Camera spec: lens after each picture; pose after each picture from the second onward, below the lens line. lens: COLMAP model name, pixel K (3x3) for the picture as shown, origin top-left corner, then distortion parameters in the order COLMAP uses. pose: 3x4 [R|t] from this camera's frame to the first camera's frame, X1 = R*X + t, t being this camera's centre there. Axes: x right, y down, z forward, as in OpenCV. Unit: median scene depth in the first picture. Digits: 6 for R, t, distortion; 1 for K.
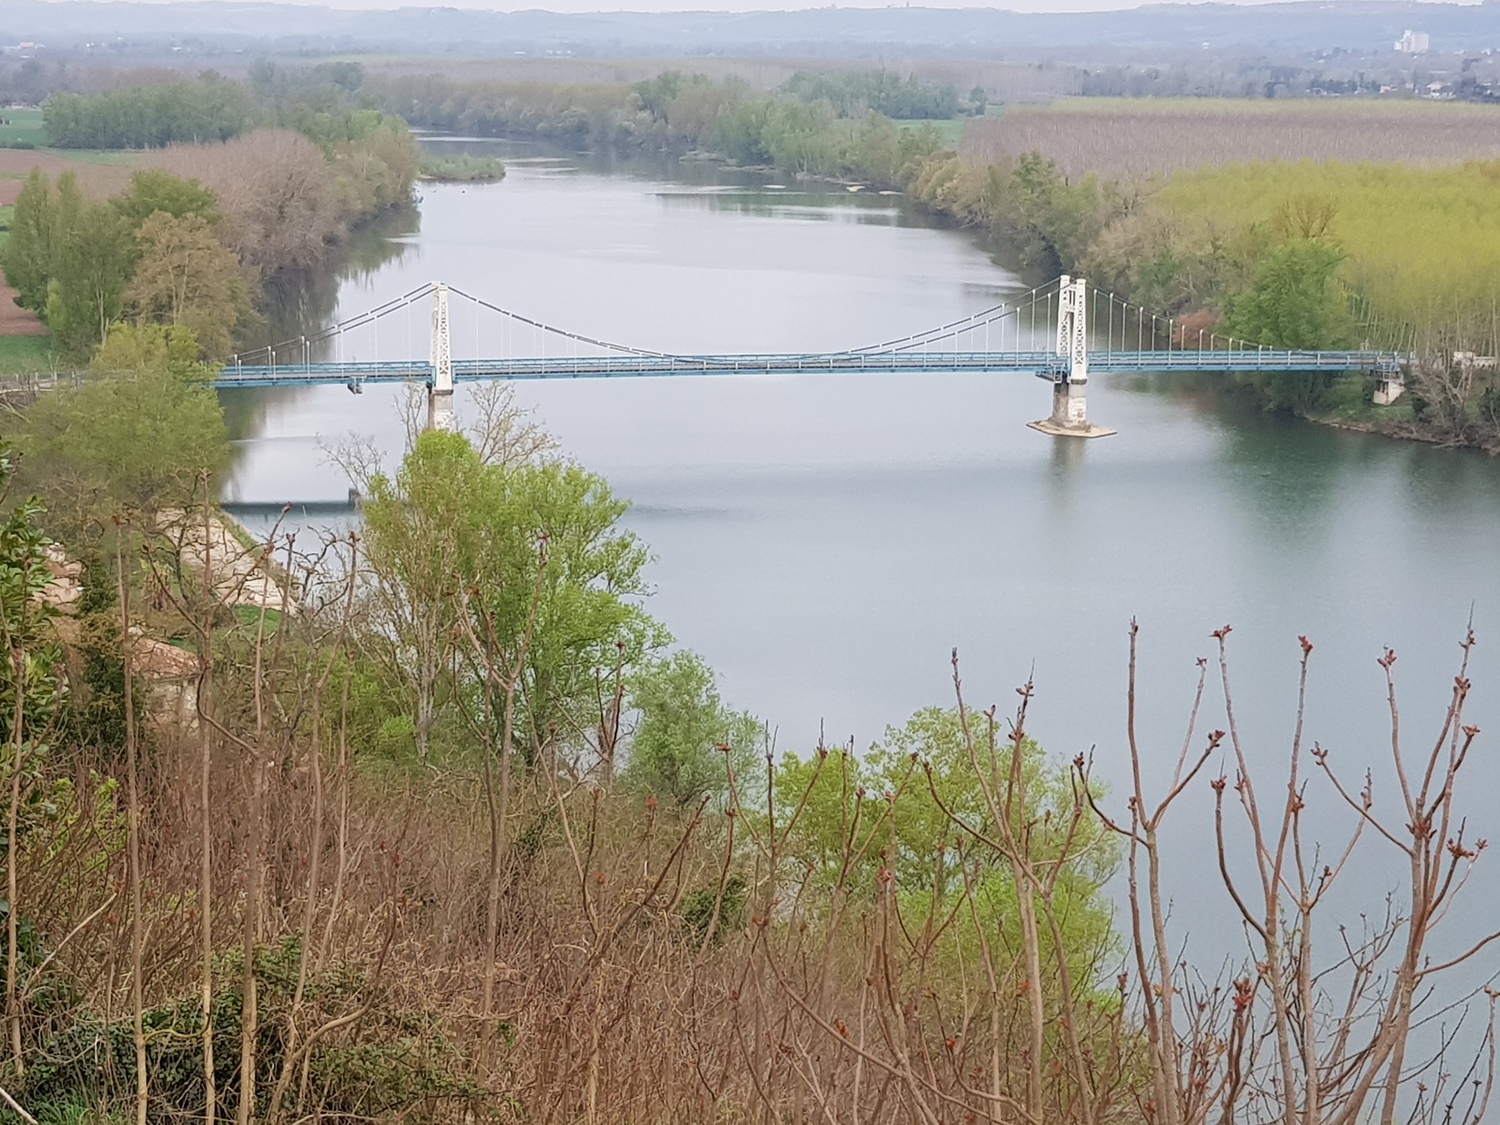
lens RADIAL K [[1257.5, 0, 754.5], [0, 1257.5, 529.0], [0, 0, 1]] dist [0.016780, -0.026555]
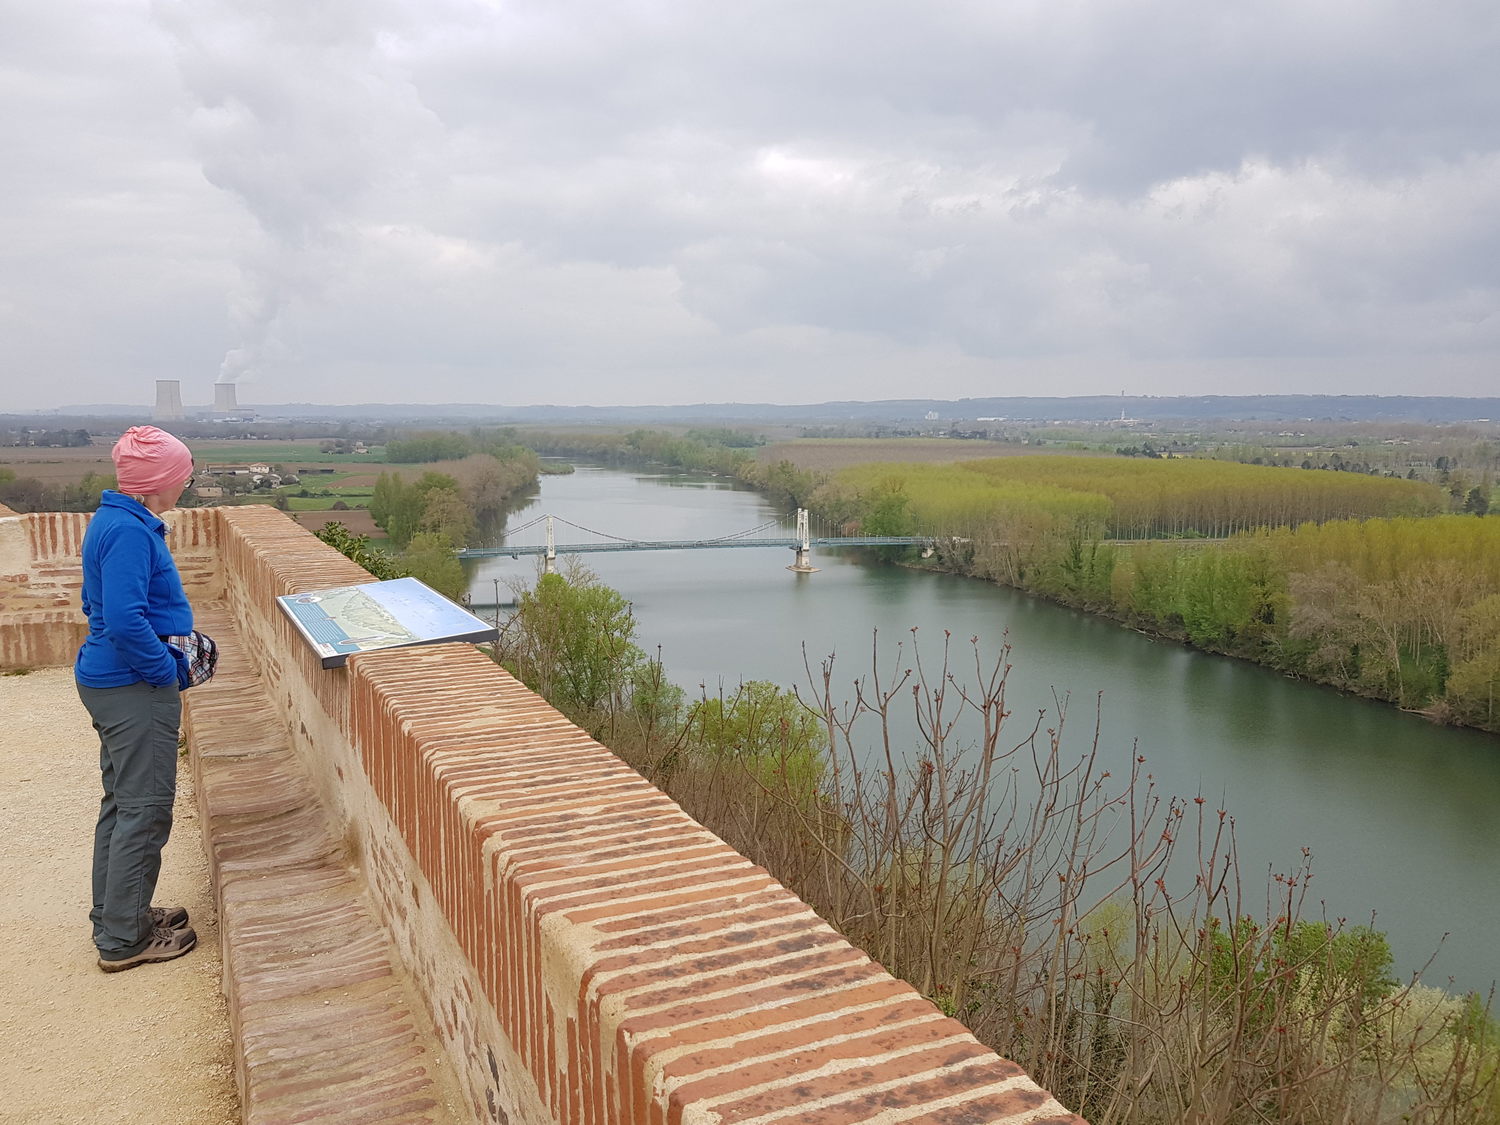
lens RADIAL K [[1257.5, 0, 744.7], [0, 1257.5, 564.4], [0, 0, 1]] dist [0.016780, -0.026555]
pose [[0.993714, -0.016398, 0.110739, -0.142073], [0.028732, 0.993436, -0.110720, 0.185276], [-0.108197, 0.113206, 0.987663, -1.464263]]
